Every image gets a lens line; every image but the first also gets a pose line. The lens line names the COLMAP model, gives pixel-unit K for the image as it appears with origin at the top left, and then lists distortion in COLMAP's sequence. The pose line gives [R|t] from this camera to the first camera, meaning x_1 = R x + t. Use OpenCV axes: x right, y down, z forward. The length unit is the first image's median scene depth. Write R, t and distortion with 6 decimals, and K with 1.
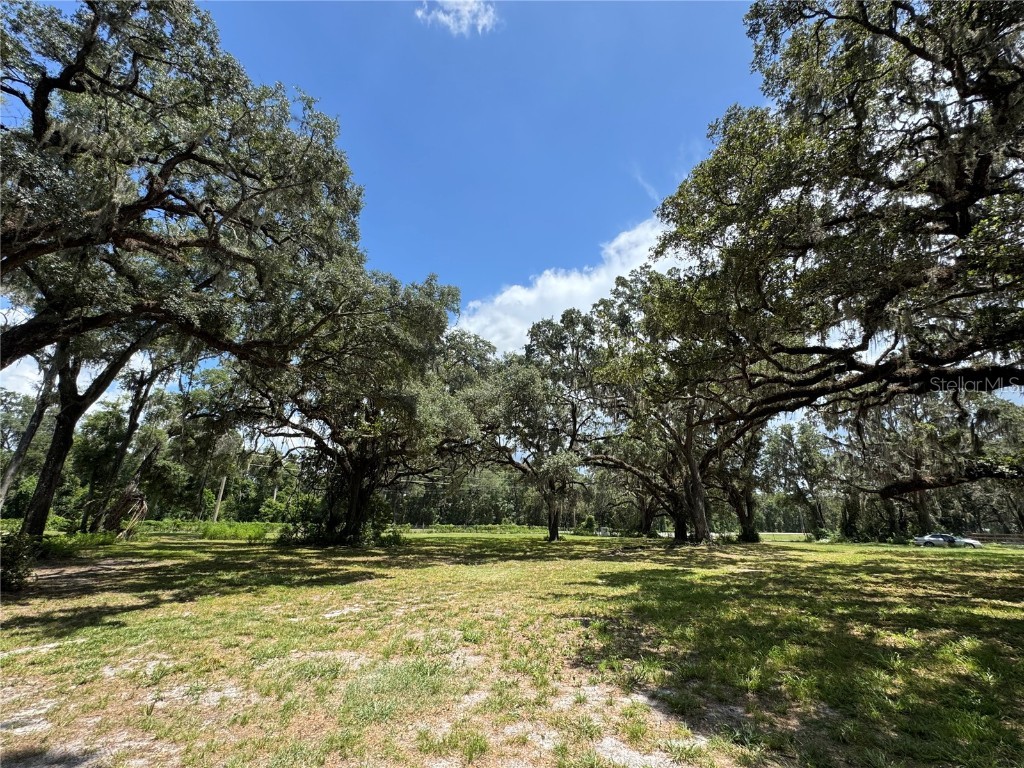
lens RADIAL K [[410.3, 0, 512.0], [0, 410.3, 384.9], [0, 0, 1]] dist [-0.004088, 0.000992]
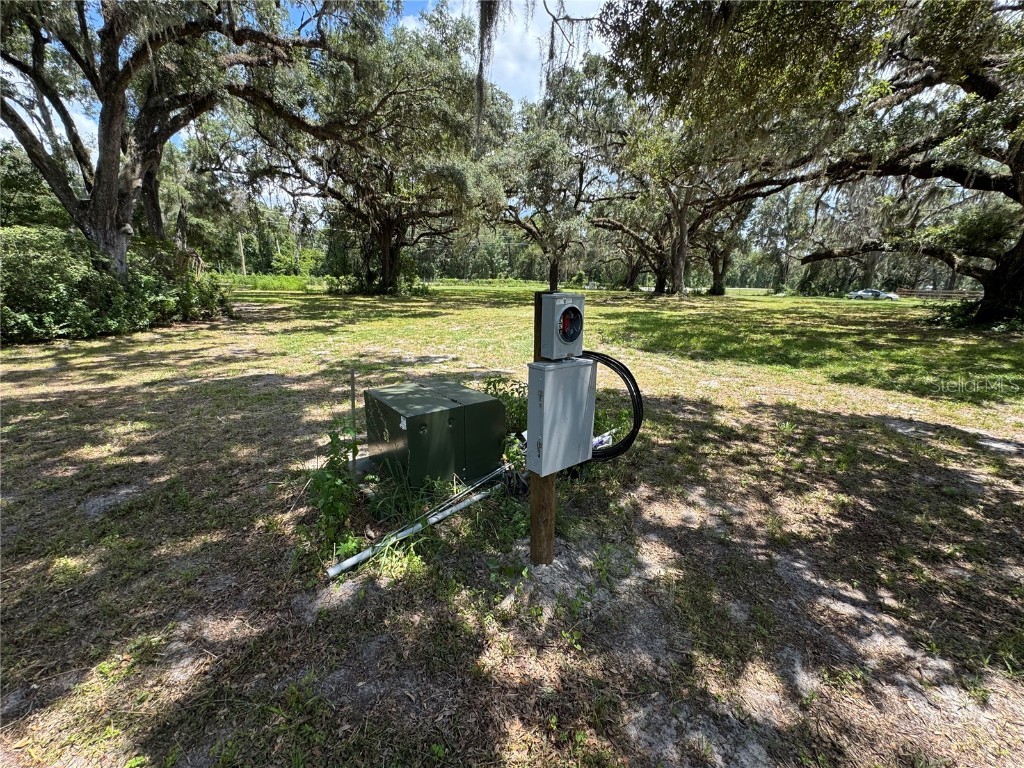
lens RADIAL K [[410.3, 0, 514.3], [0, 410.3, 384.9], [0, 0, 1]] dist [-0.004088, 0.000992]
pose [[0.999247, -0.002969, 0.038696, -0.079754], [-0.018758, 0.835921, 0.548529, -0.063502], [-0.033976, -0.548842, 0.835235, -0.187143]]
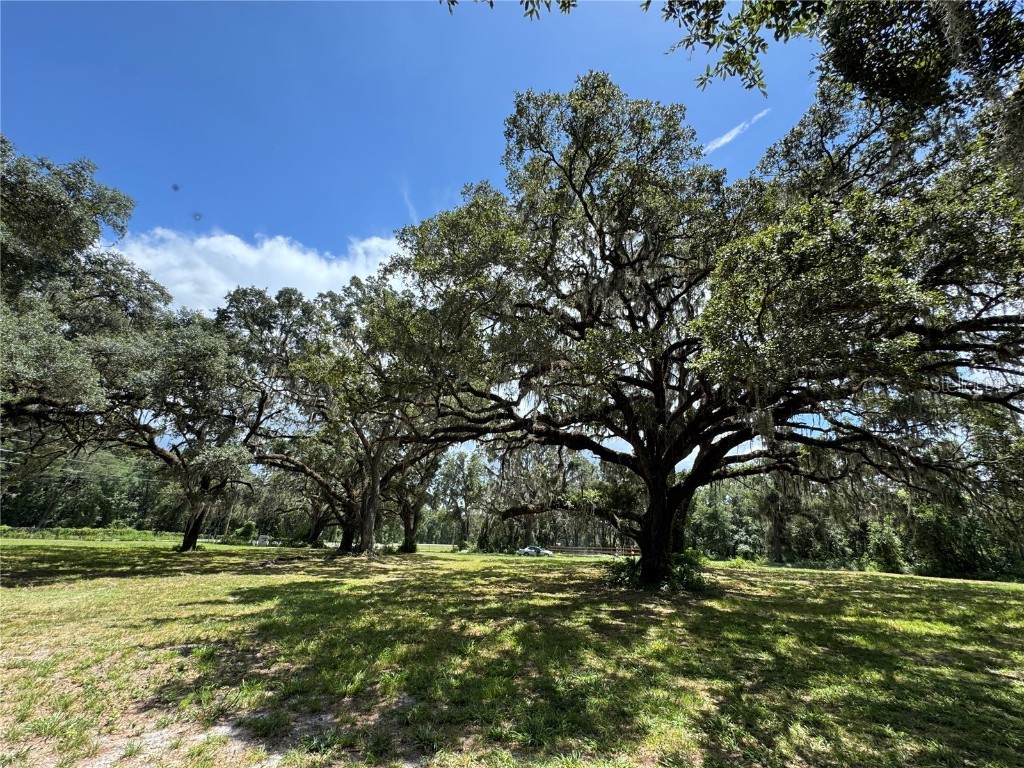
lens RADIAL K [[410.3, 0, 512.5], [0, 410.3, 385.0], [0, 0, 1]] dist [-0.004088, 0.000992]
pose [[0.749125, 0.248907, 0.613887, 0.008776], [-0.235438, 0.966258, -0.104475, -0.002926], [-0.619178, -0.066268, 0.782450, -0.006528]]
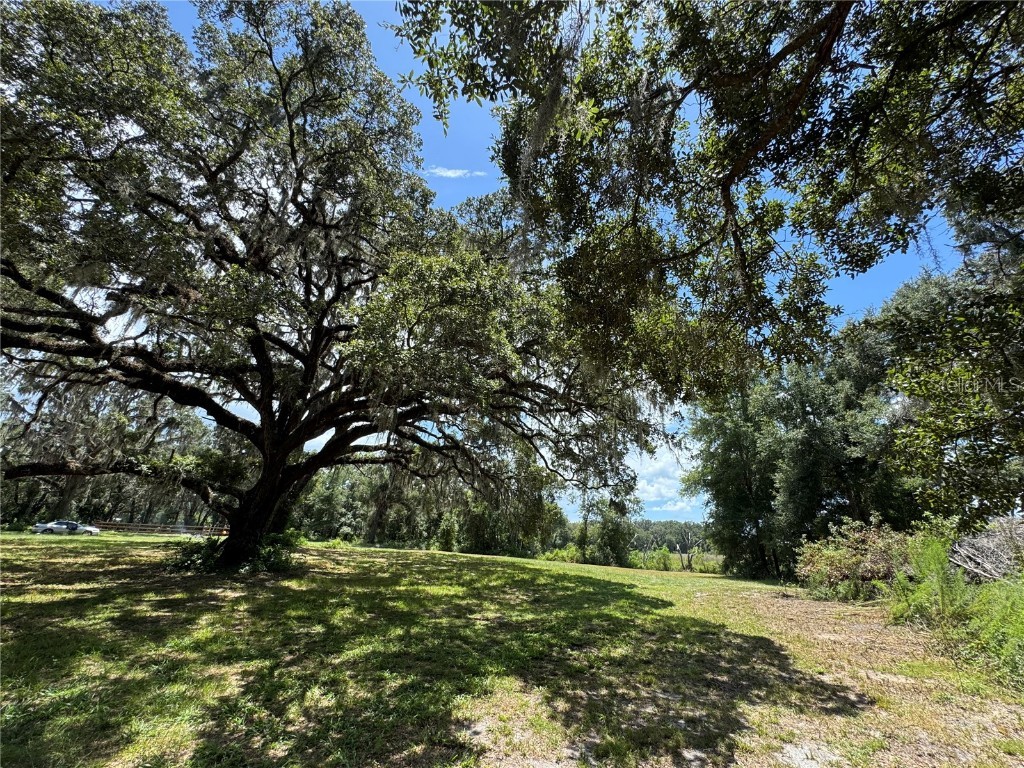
lens RADIAL K [[410.3, 0, 511.8], [0, 410.3, 385.2], [0, 0, 1]] dist [-0.004088, 0.000992]
pose [[0.001542, 0.344608, 0.938746, 0.014256], [-0.370277, 0.872219, -0.319578, -0.005340], [-0.928920, -0.347103, 0.128945, -0.014503]]
